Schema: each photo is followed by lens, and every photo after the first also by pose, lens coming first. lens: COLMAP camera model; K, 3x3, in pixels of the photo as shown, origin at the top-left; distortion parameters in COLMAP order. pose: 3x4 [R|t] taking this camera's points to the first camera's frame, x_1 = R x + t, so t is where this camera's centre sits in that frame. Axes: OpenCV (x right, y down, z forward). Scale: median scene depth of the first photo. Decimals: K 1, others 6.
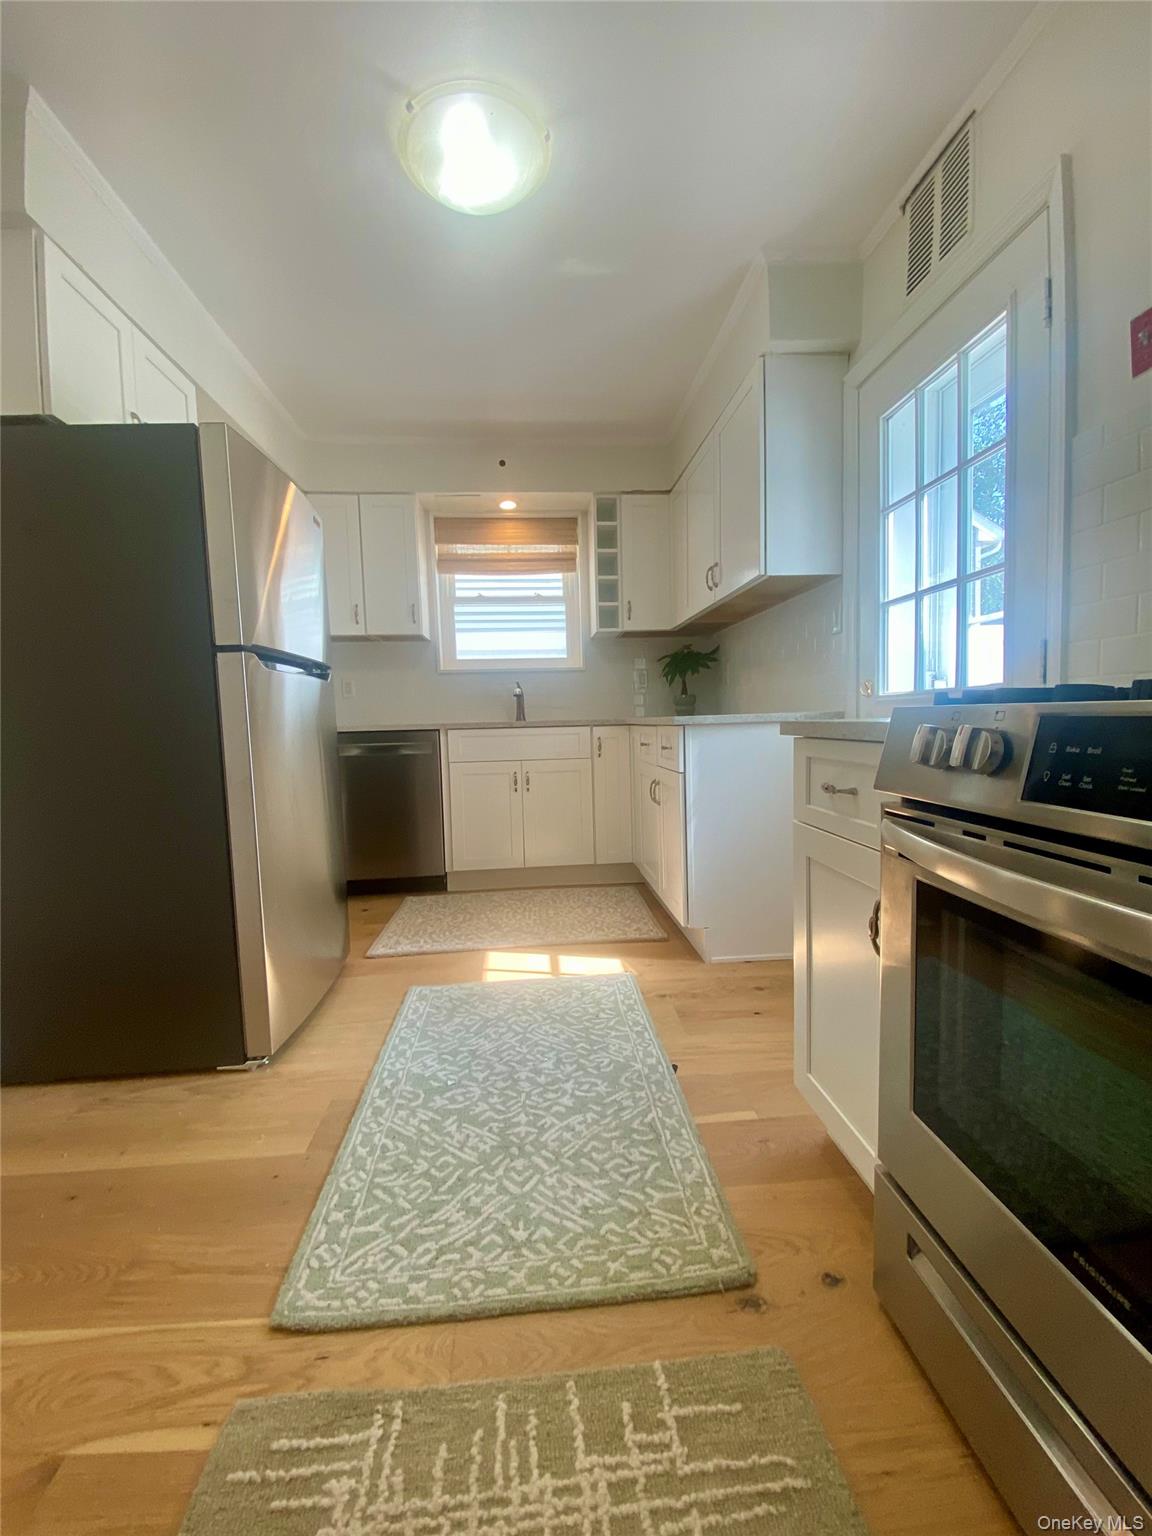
lens RADIAL K [[625.3, 0, 577.0], [0, 625.3, 761.1], [0, 0, 1]] dist [0.032340, -0.023188]
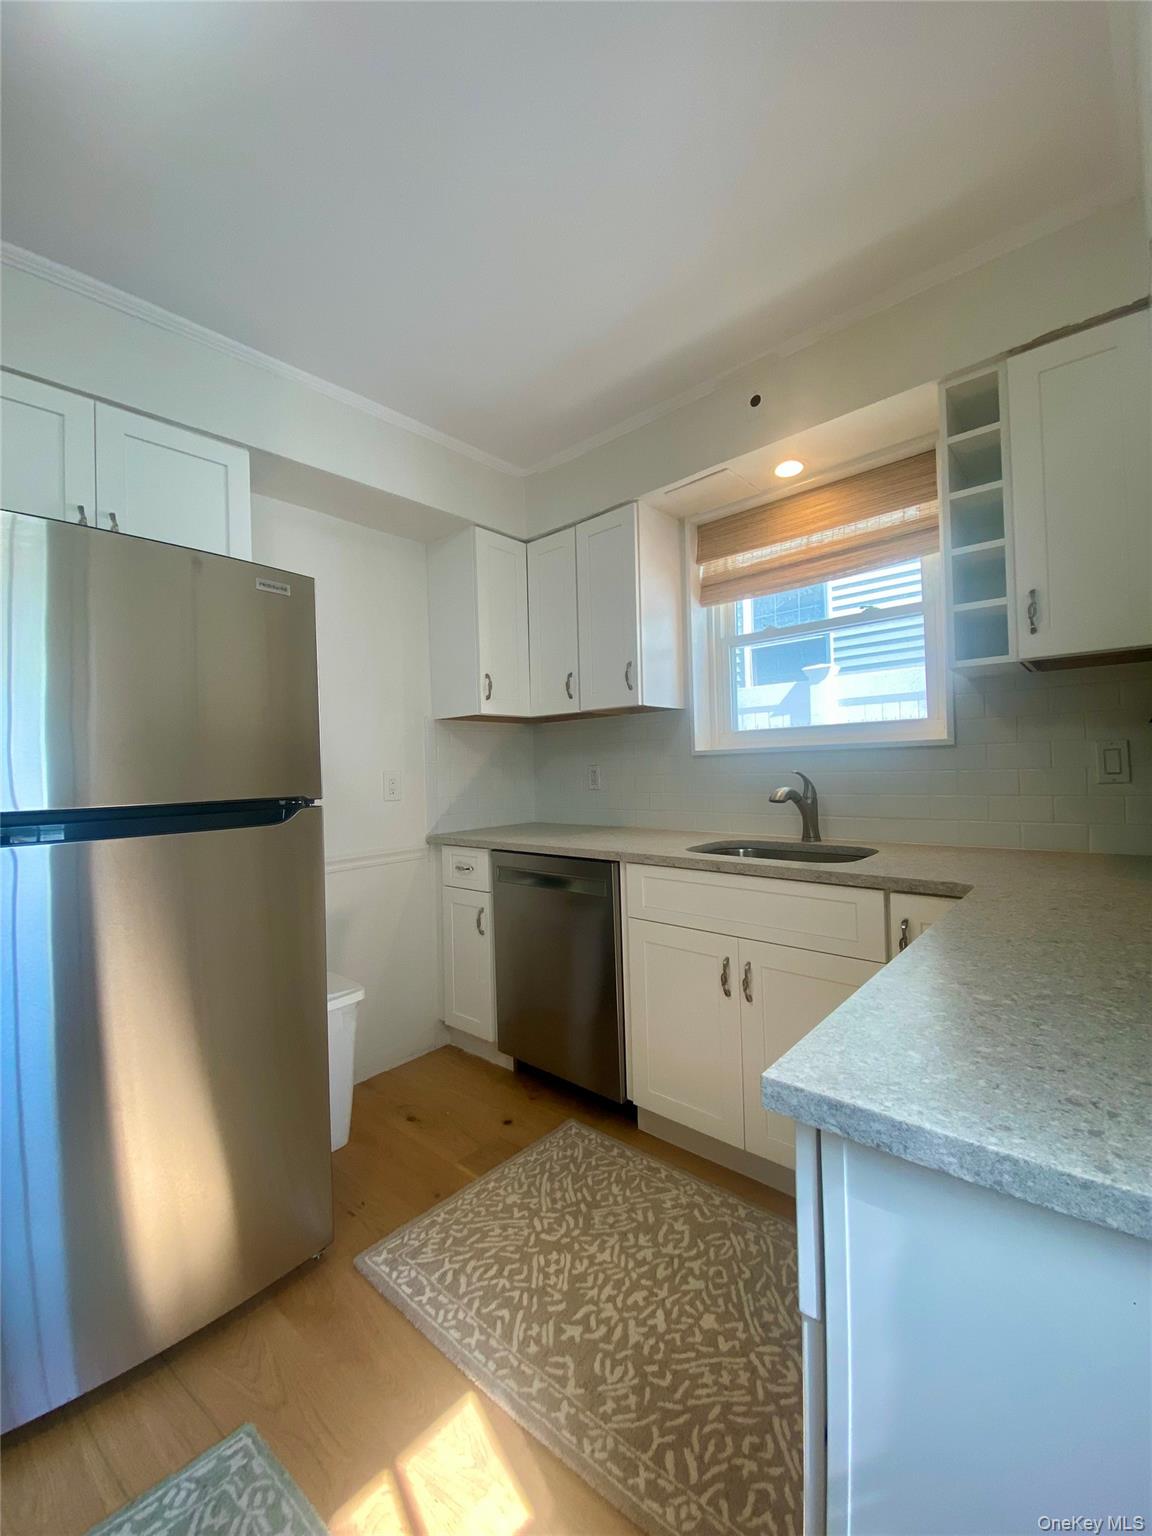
lens RADIAL K [[625.3, 0, 577.0], [0, 625.3, 761.1], [0, 0, 1]] dist [0.032340, -0.023188]
pose [[0.683471, -0.001036, -0.729977, 0.455203], [-0.035478, 0.998770, -0.034636, -0.284207], [0.729115, 0.049571, 0.682594, 1.204423]]
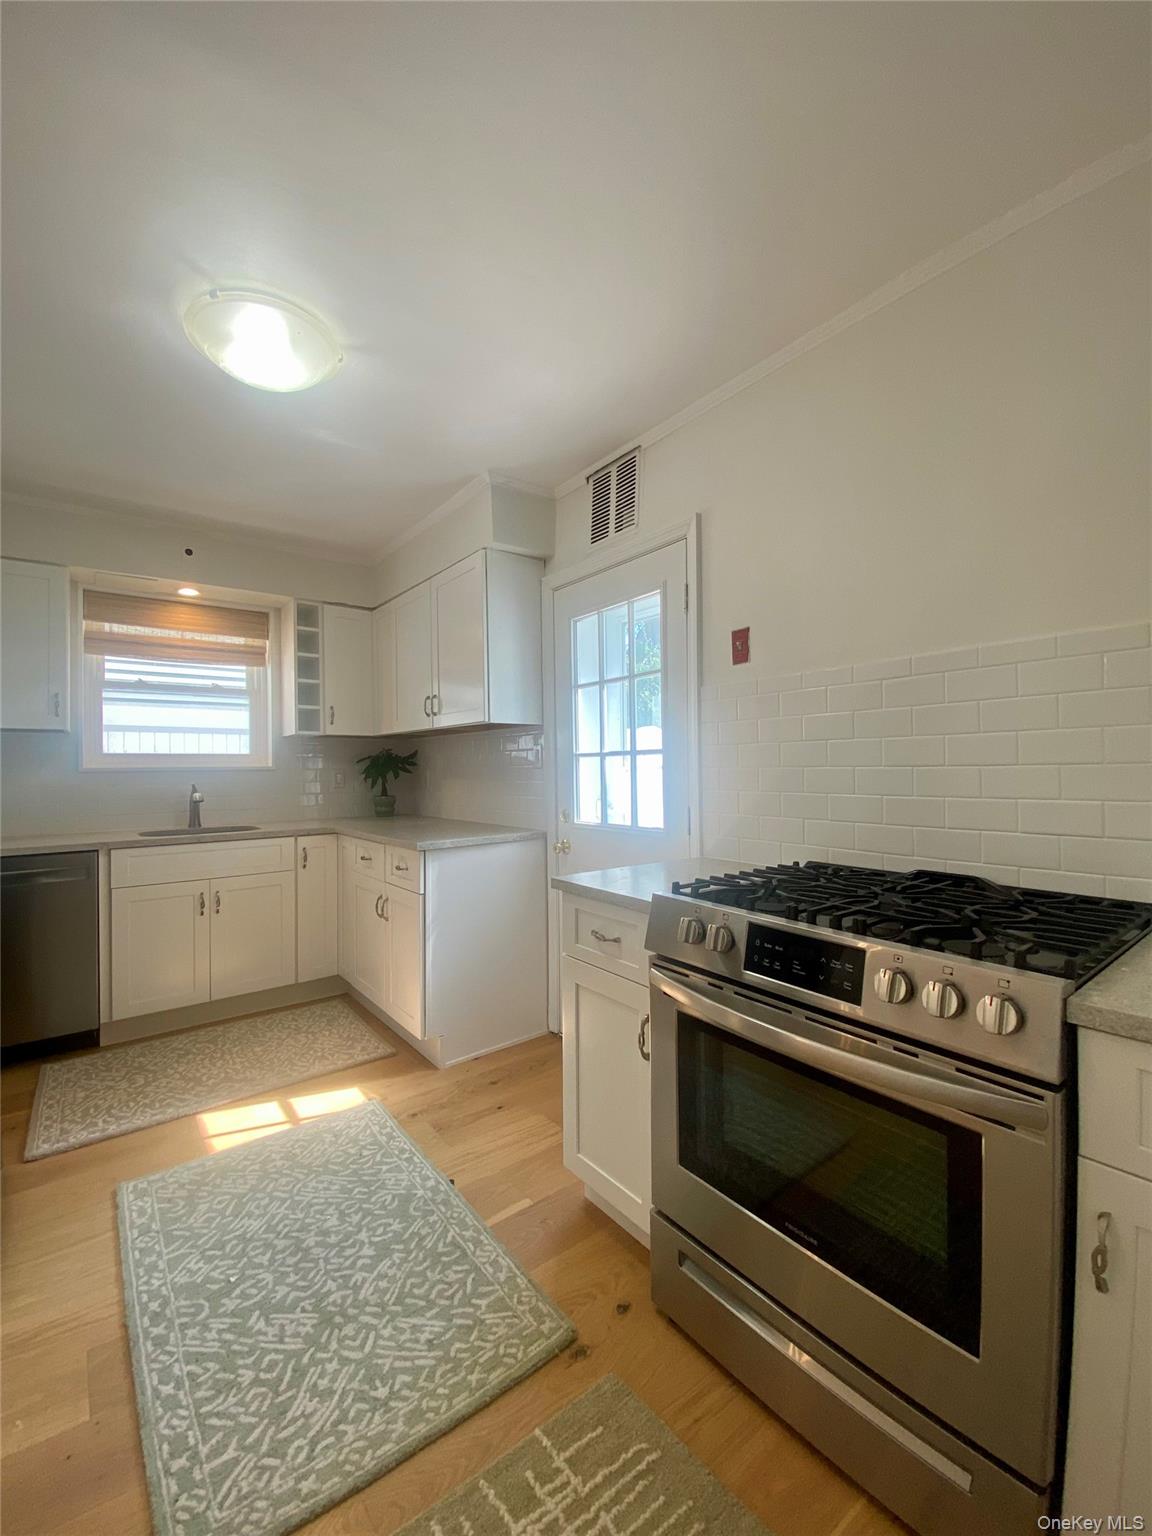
lens RADIAL K [[625.3, 0, 577.0], [0, 625.3, 761.1], [0, 0, 1]] dist [0.032340, -0.023188]
pose [[0.840618, 0.021925, 0.541185, -0.321963], [0.025939, 0.996404, -0.080658, -0.186507], [-0.541008, 0.081840, 0.837026, -0.142833]]
